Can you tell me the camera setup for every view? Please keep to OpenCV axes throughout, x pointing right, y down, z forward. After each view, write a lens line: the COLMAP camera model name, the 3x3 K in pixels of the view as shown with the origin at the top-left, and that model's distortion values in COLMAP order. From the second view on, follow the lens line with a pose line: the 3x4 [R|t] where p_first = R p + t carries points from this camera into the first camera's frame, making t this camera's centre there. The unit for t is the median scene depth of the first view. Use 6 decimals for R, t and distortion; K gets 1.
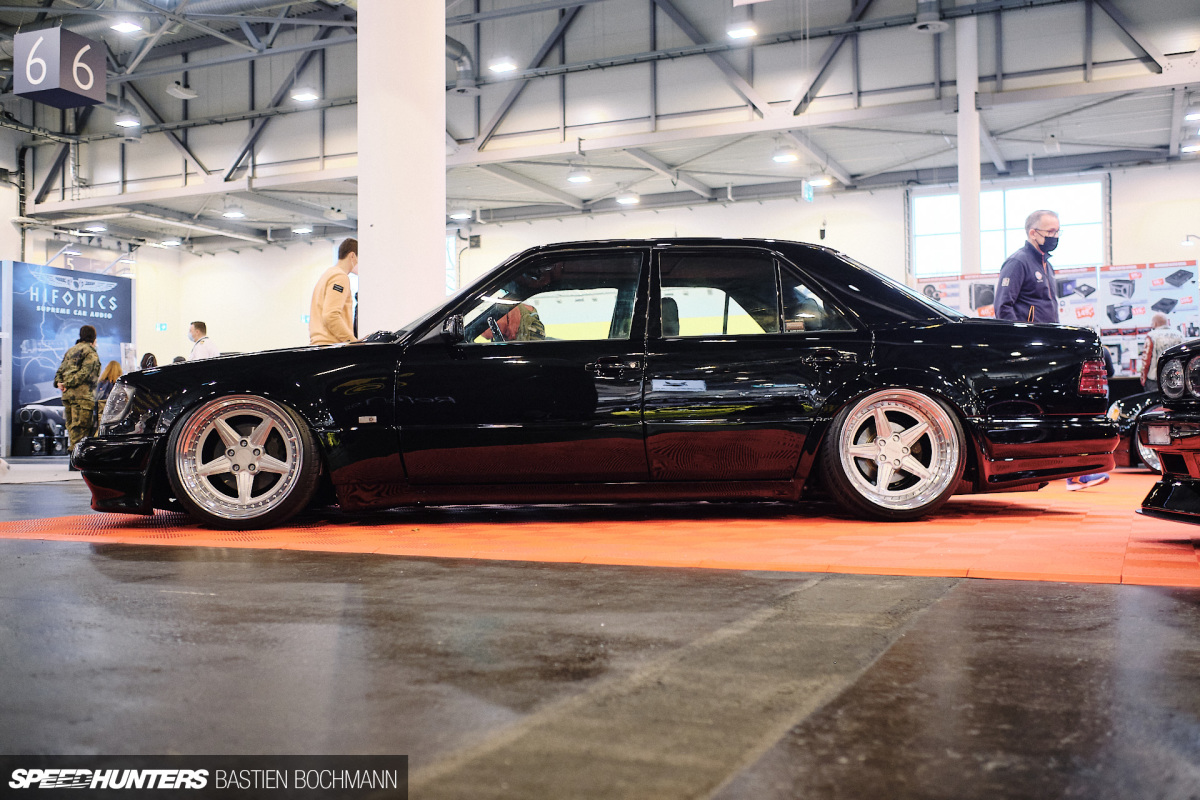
lens RADIAL K [[1171.1, 0, 603.5], [0, 1171.1, 348.9], [0, 0, 1]] dist [0.000495, 0.005855]
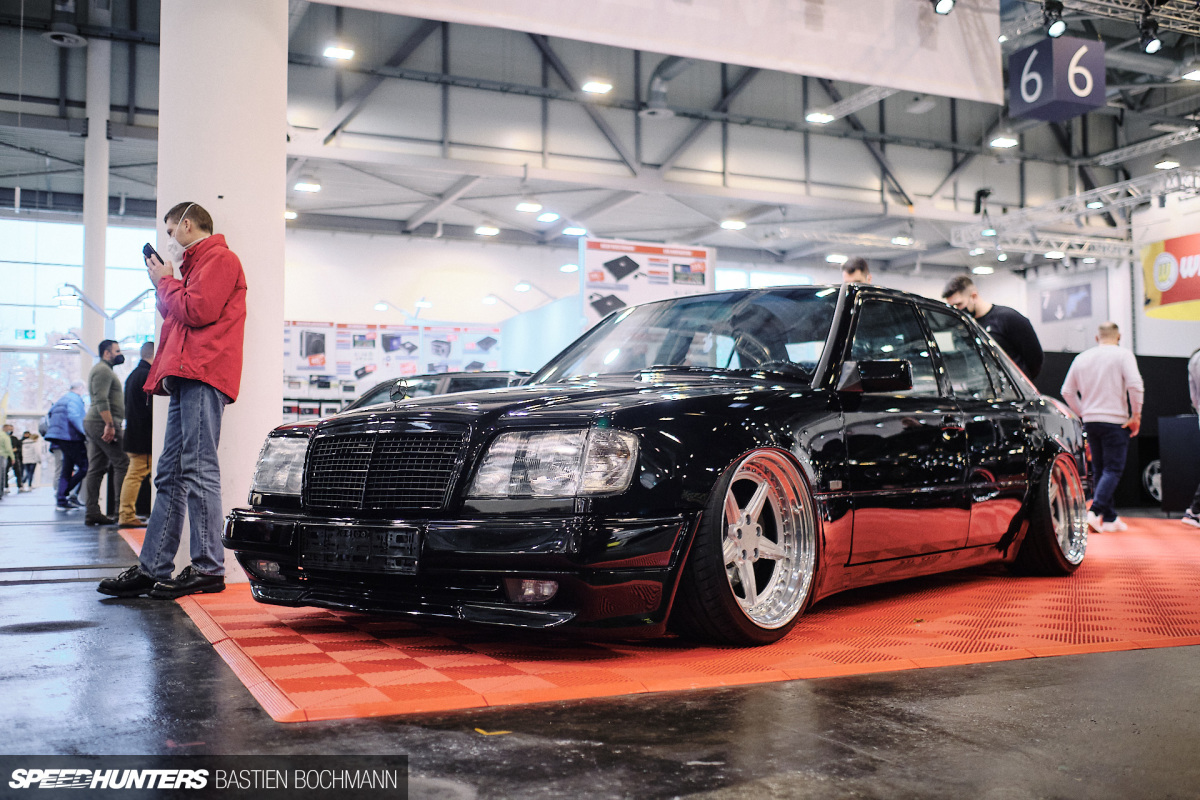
lens RADIAL K [[1178.8, 0, 598.5], [0, 1178.8, 396.5], [0, 0, 1]] dist [-0.003894, 0.023073]
pose [[0.670798, 0.036860, 0.740724, -0.091435], [-0.040121, 0.999105, -0.013385, 0.000874], [-0.740554, -0.020740, 0.671676, 0.048642]]
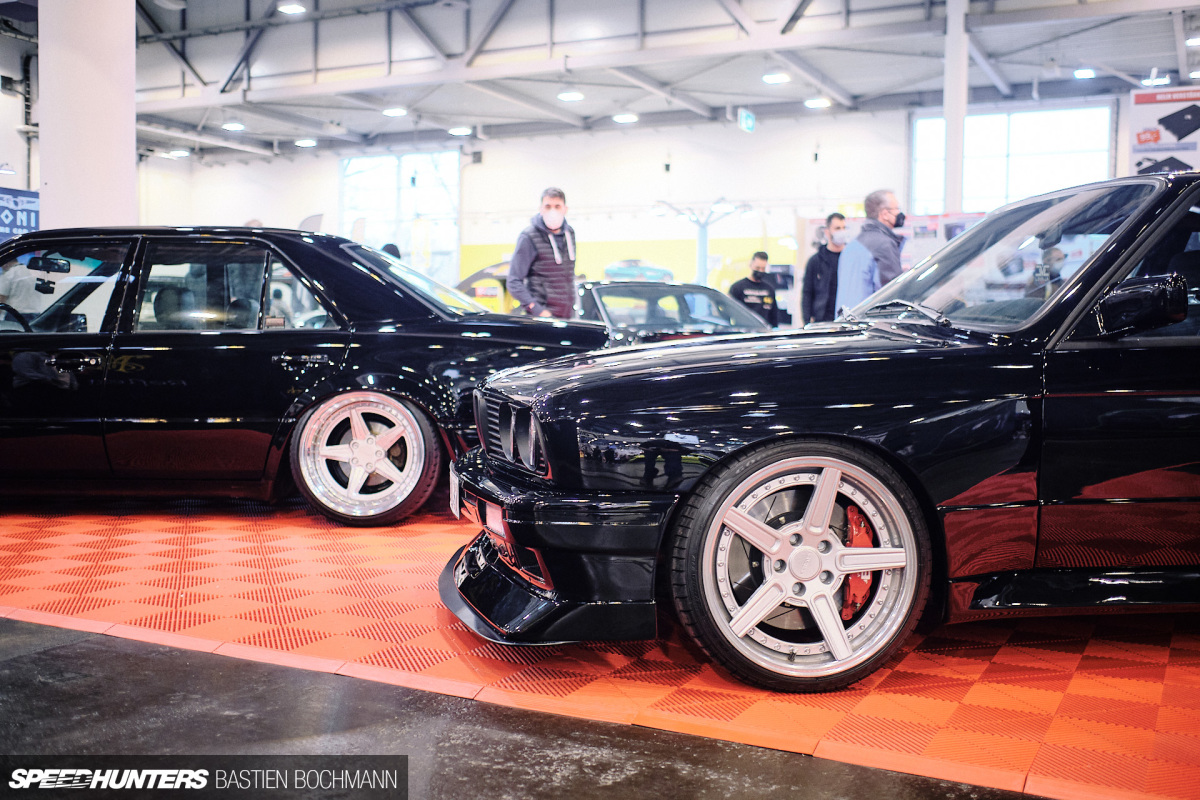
lens RADIAL K [[1171.1, 0, 603.5], [0, 1171.1, 348.9], [0, 0, 1]] dist [0.000495, 0.005855]
pose [[0.998930, 0.022405, -0.040466, 0.052531], [-0.019316, 0.996983, 0.075180, -0.008357], [0.042028, -0.074318, 0.996349, 0.004922]]
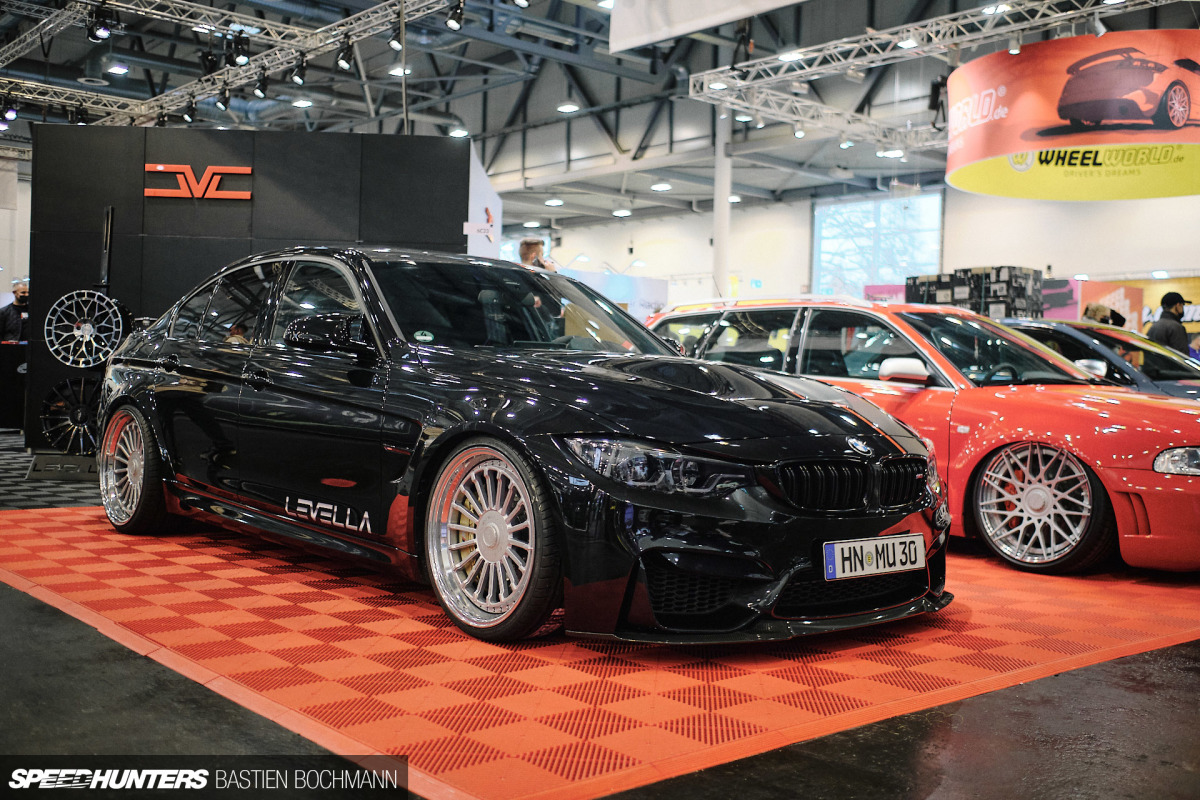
lens RADIAL K [[1178.8, 0, 598.5], [0, 1178.8, 396.5], [0, 0, 1]] dist [-0.003894, 0.023073]
pose [[0.916689, 0.039847, -0.397610, 0.597286], [-0.010864, 0.997133, 0.074883, -0.022771], [0.399454, -0.064325, 0.914494, -0.264713]]
